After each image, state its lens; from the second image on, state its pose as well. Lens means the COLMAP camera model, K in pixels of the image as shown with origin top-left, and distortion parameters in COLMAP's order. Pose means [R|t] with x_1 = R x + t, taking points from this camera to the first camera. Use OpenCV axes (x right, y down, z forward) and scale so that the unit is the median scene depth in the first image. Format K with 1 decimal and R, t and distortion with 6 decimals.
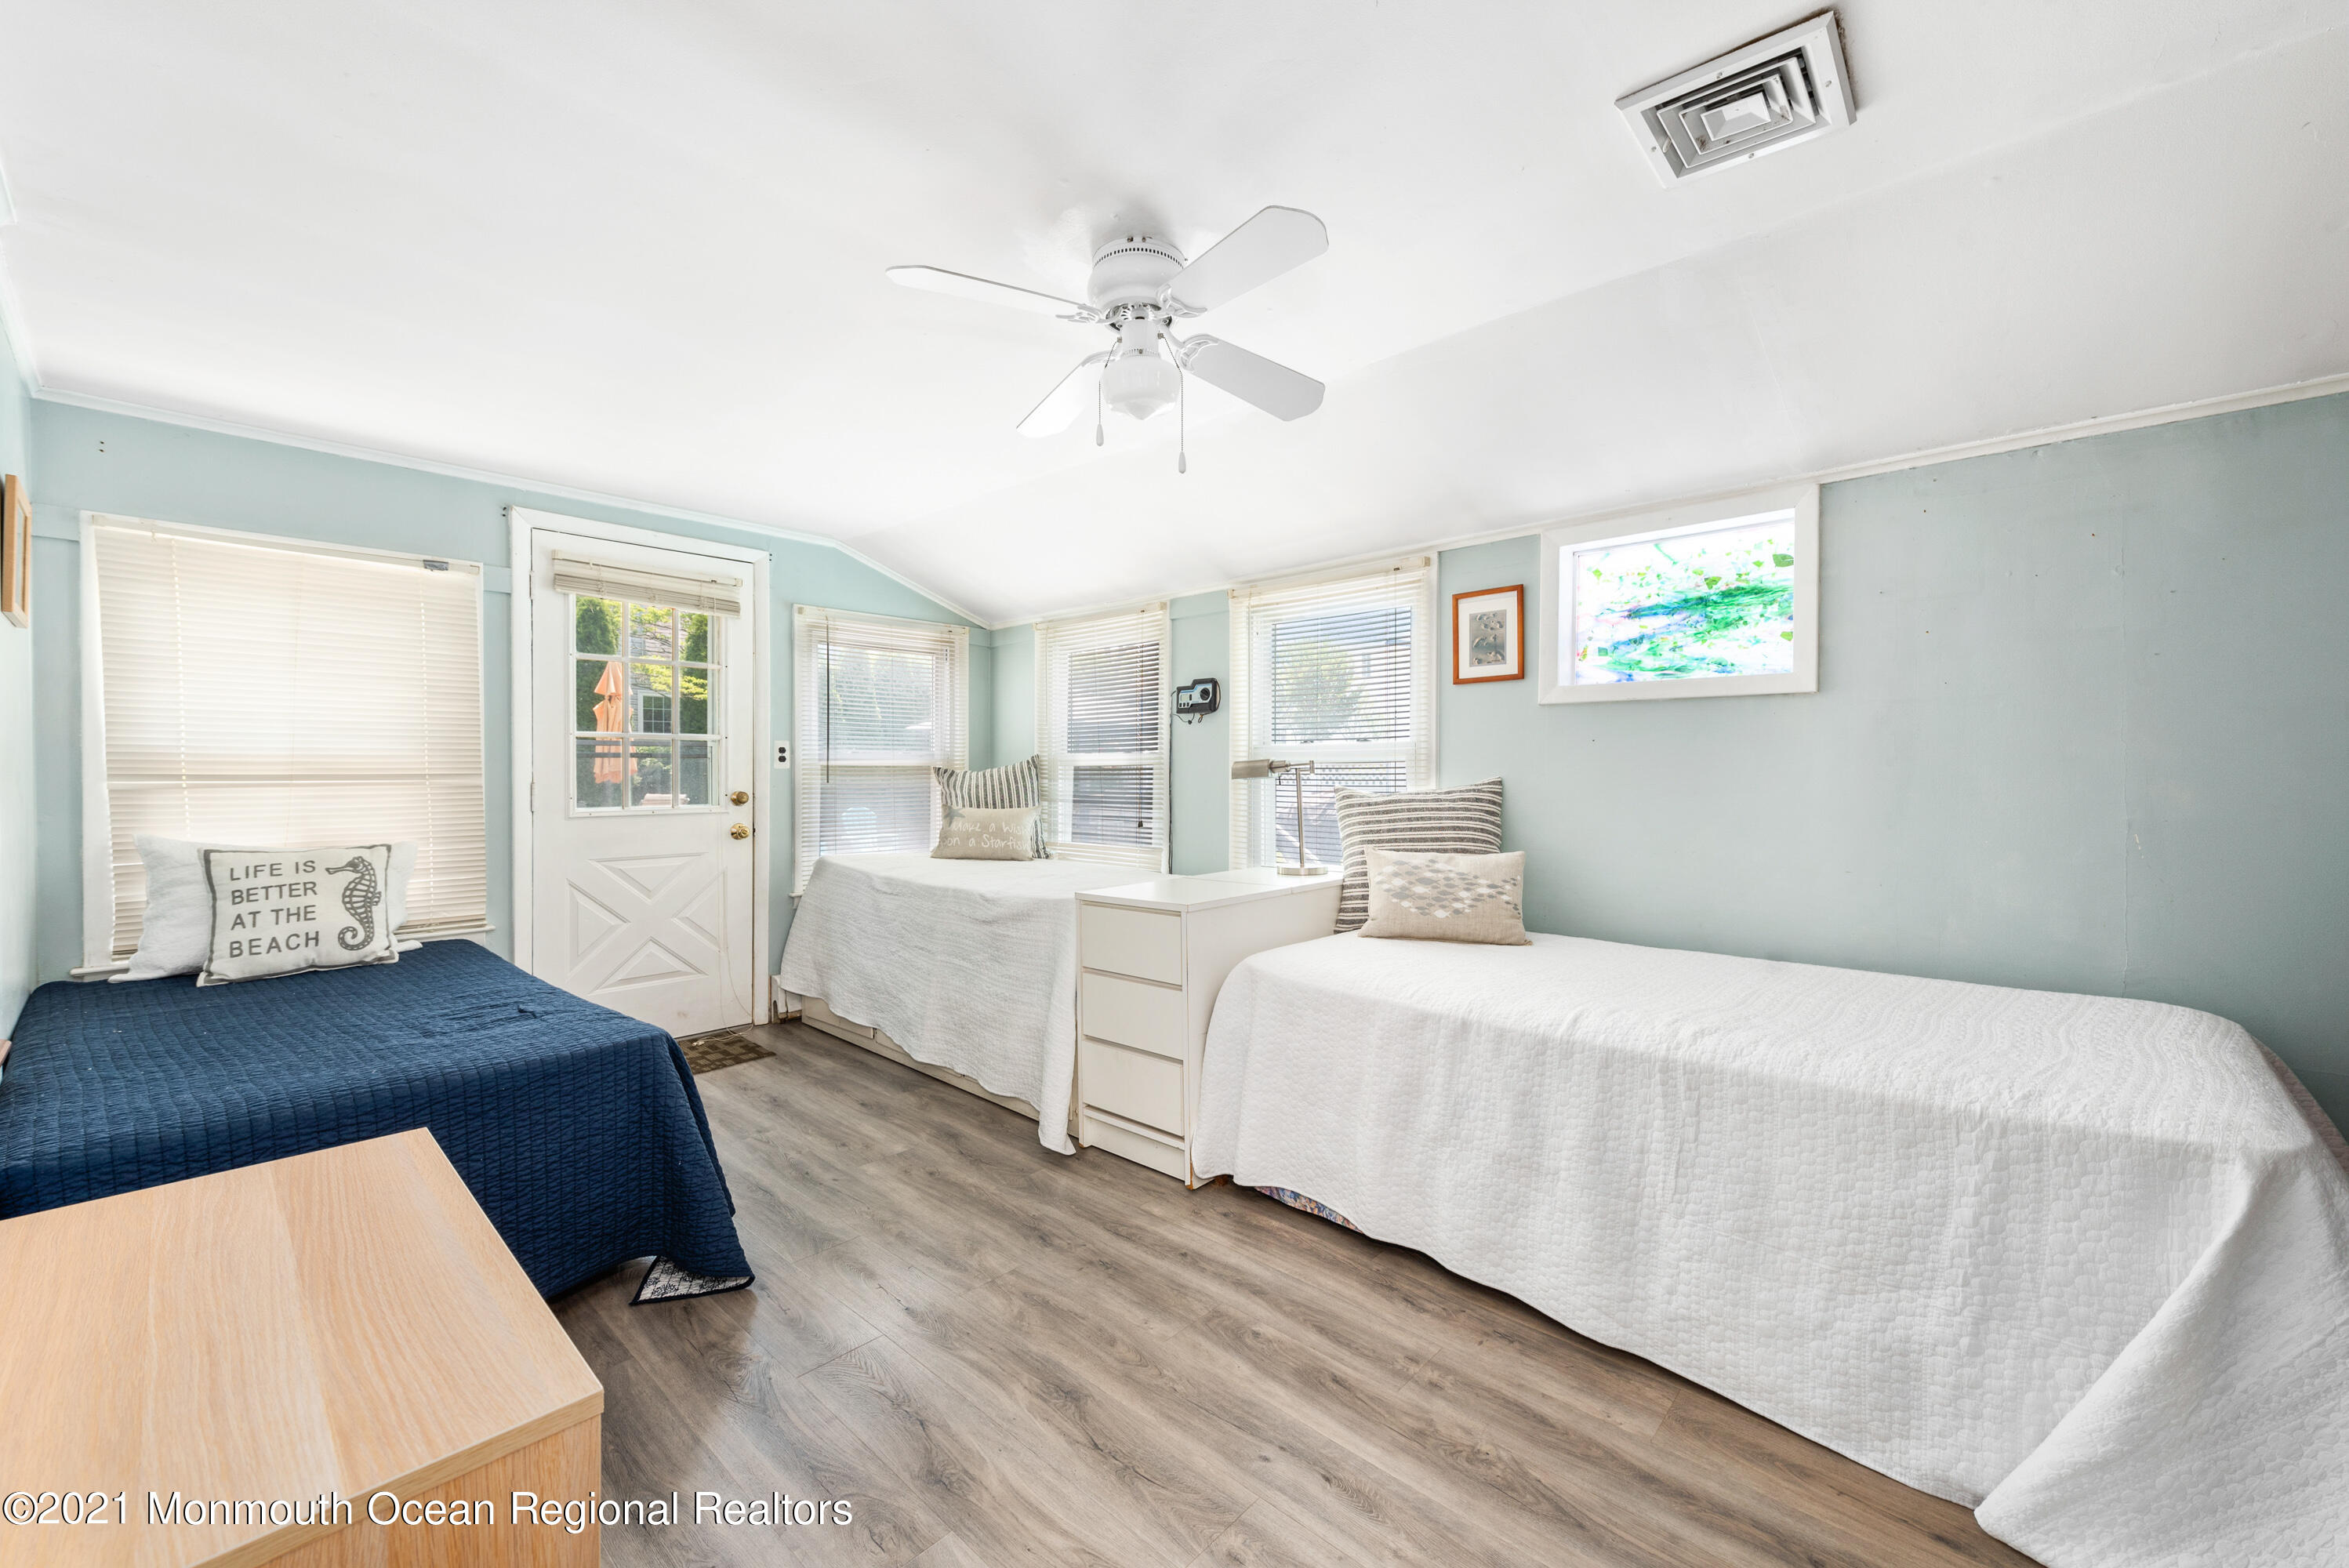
lens RADIAL K [[930.2, 0, 1188.5], [0, 930.2, 767.4], [0, 0, 1]] dist [0.001165, -0.000087]
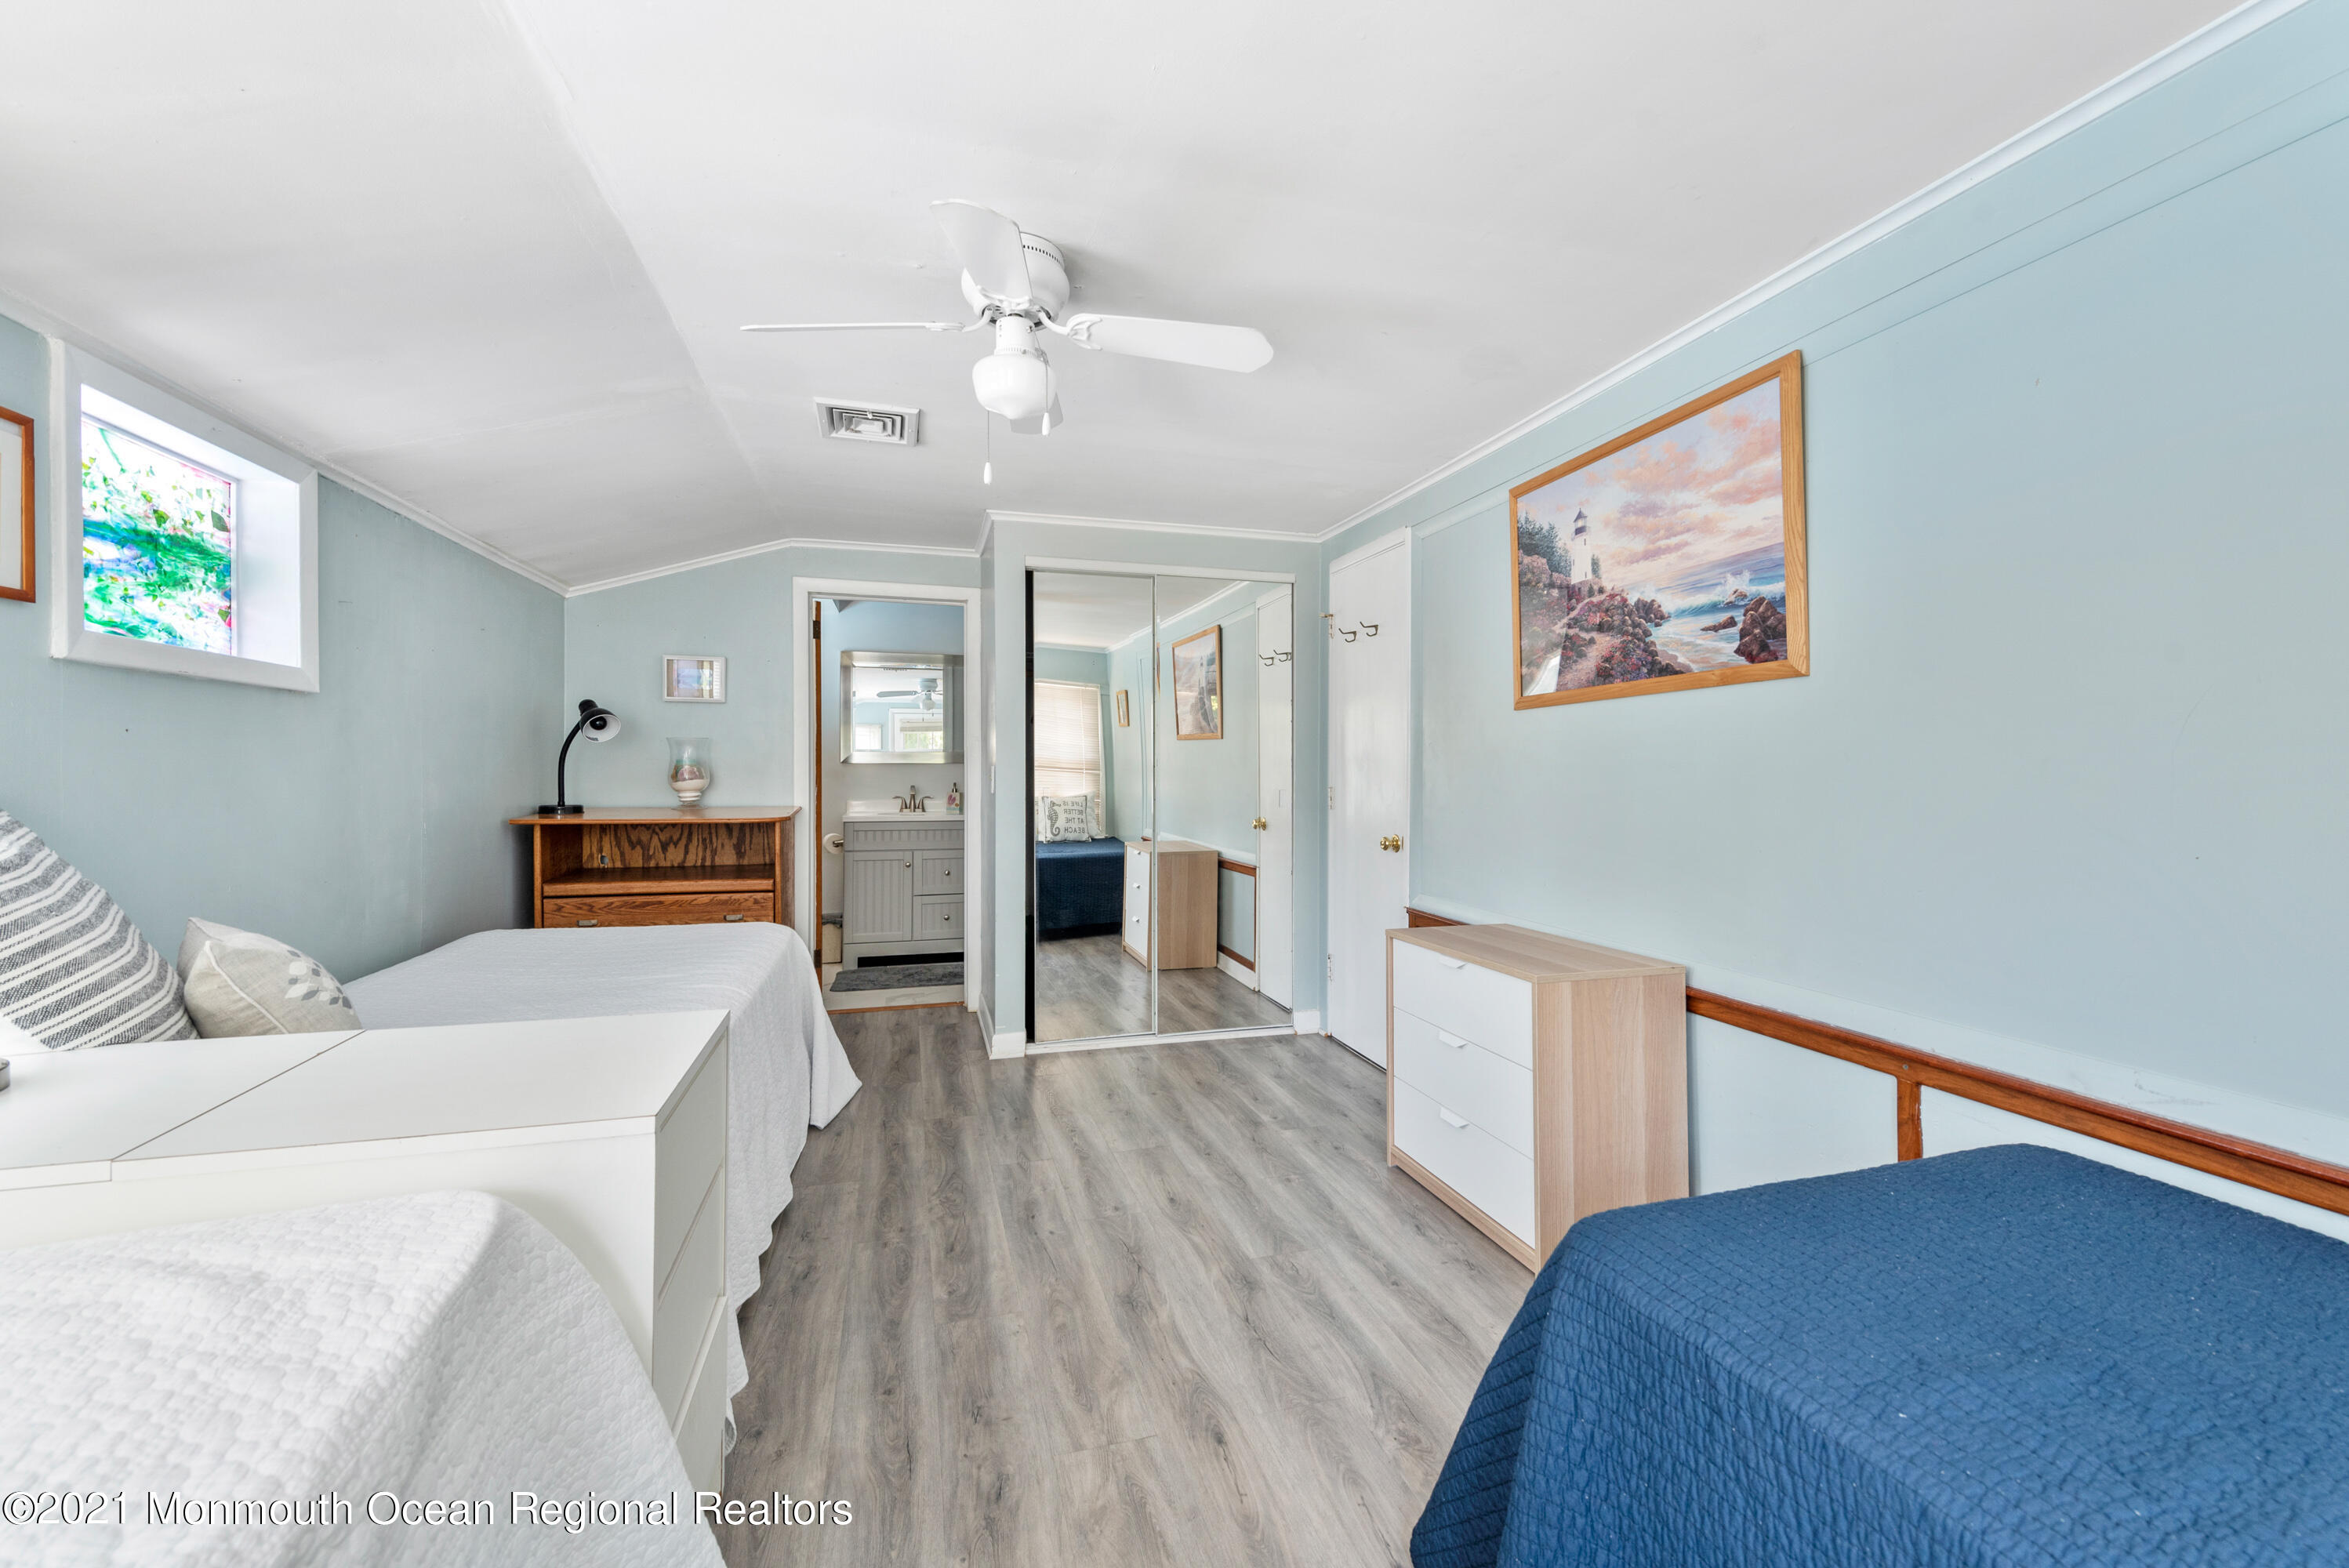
lens RADIAL K [[930.2, 0, 1180.6], [0, 930.2, 783.2], [0, 0, 1]] dist [0.001165, -0.000087]
pose [[-0.850507, -0.001051, 0.525963, -0.733287], [0.003232, 0.999969, 0.007224, 0.005695], [-0.525954, 0.007844, -0.850477, 1.792080]]
